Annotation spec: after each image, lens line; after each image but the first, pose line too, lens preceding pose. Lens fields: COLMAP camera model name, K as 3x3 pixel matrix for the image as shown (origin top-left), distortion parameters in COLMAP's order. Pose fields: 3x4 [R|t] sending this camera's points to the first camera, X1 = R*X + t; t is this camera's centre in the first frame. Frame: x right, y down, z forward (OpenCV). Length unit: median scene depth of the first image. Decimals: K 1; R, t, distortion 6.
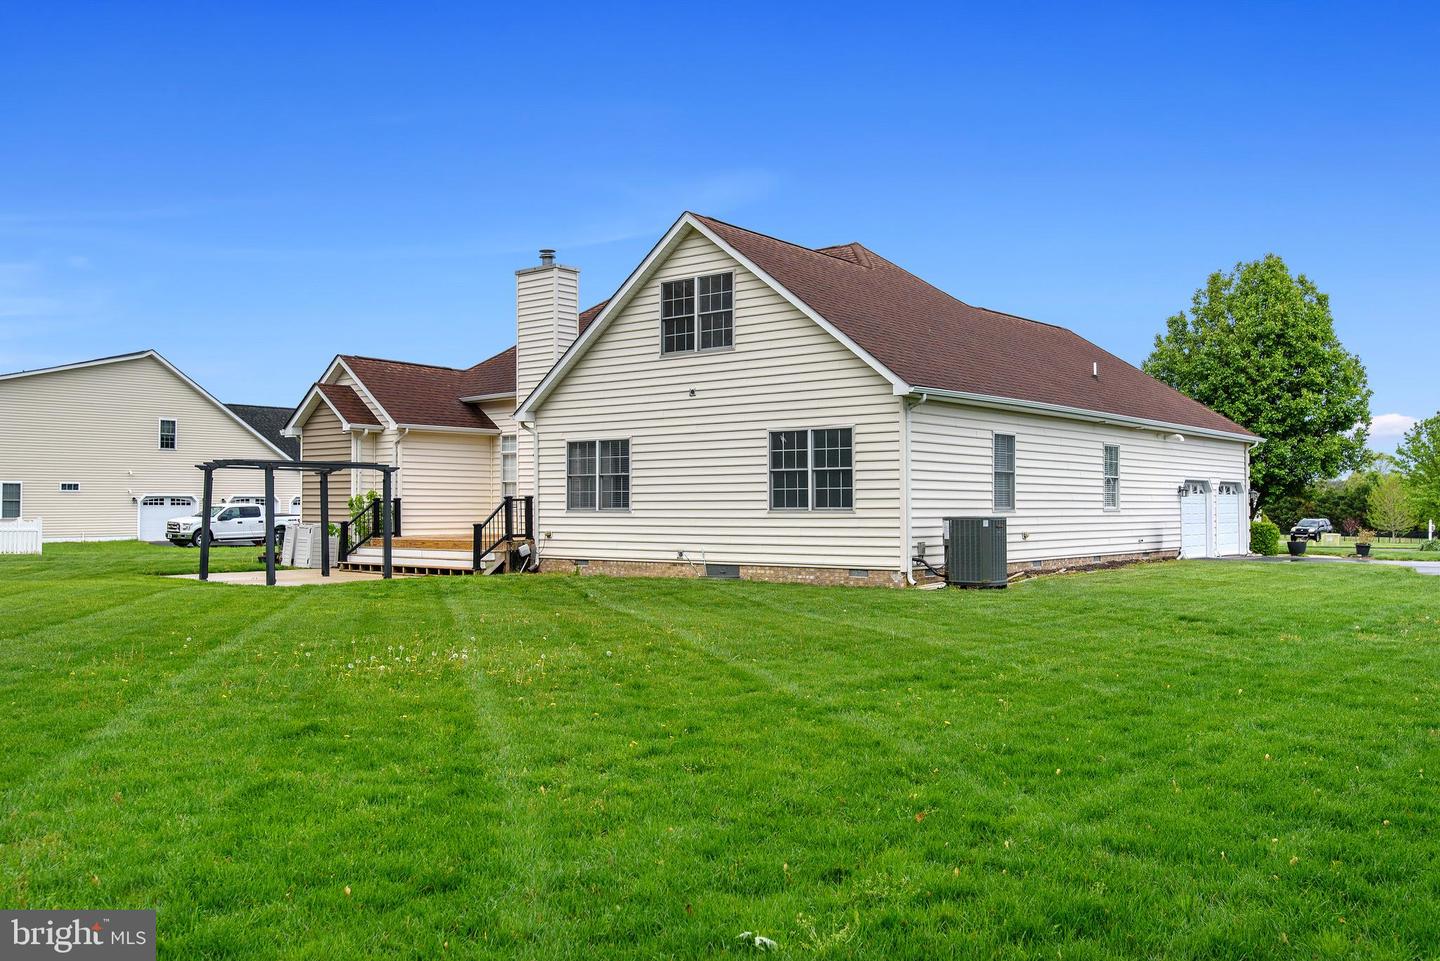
lens RADIAL K [[1235.3, 0, 715.5], [0, 1235.3, 482.2], [0, 0, 1]] dist [-0.018513, -0.000441]
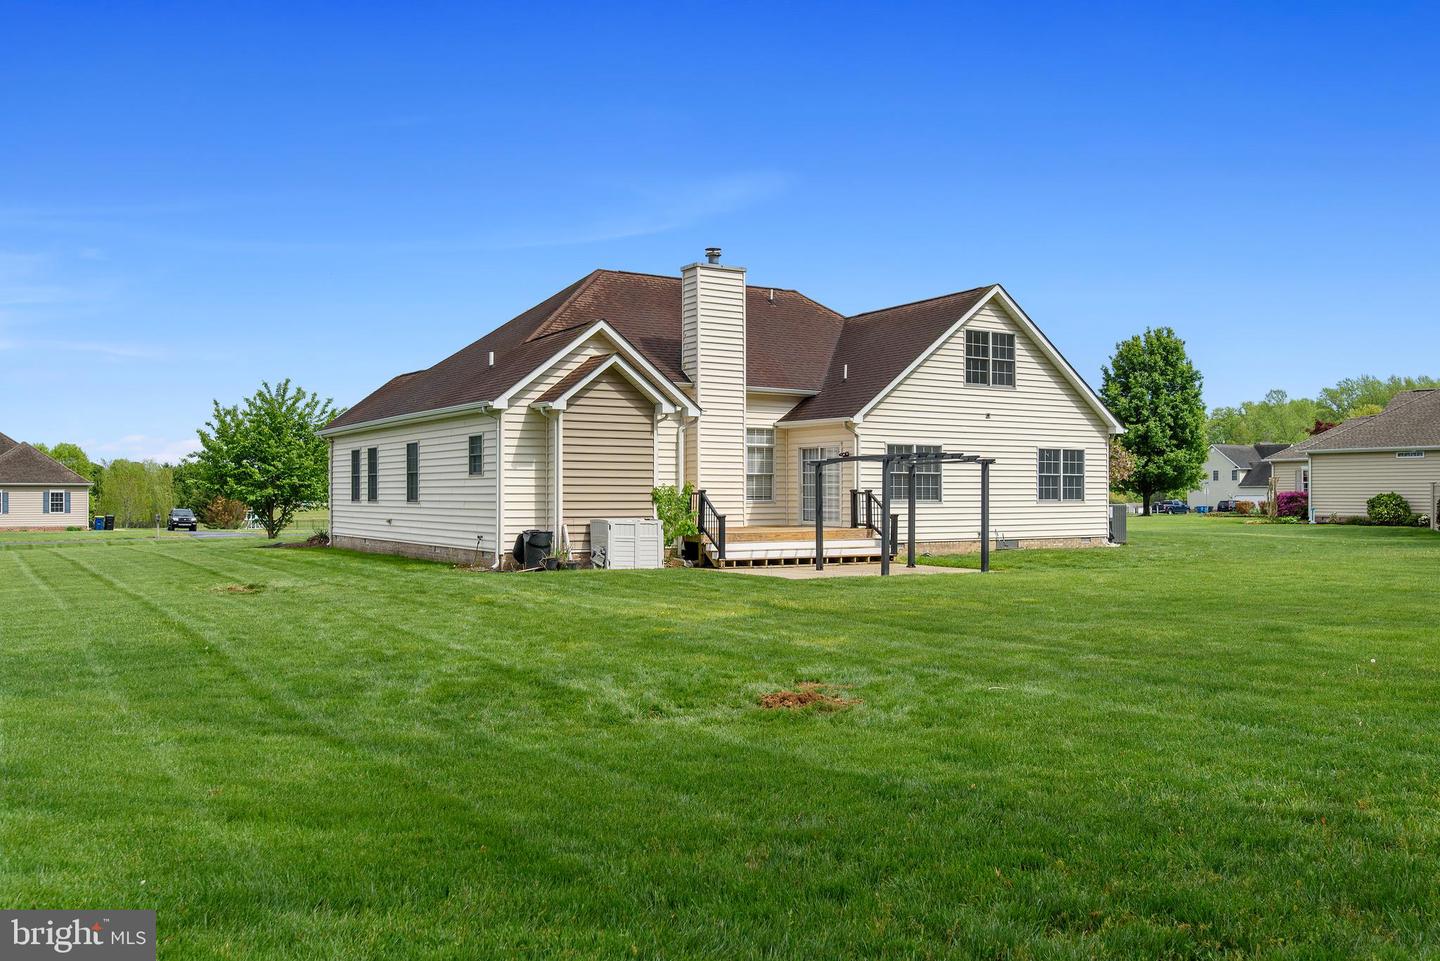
lens RADIAL K [[1235.3, 0, 715.8], [0, 1235.3, 483.8], [0, 0, 1]] dist [-0.018513, -0.000441]
pose [[0.320895, 0.008959, 0.947072, -1.434848], [-0.020300, 0.999791, -0.002580, 0.012839], [-0.946897, -0.018398, 0.321010, 0.859851]]
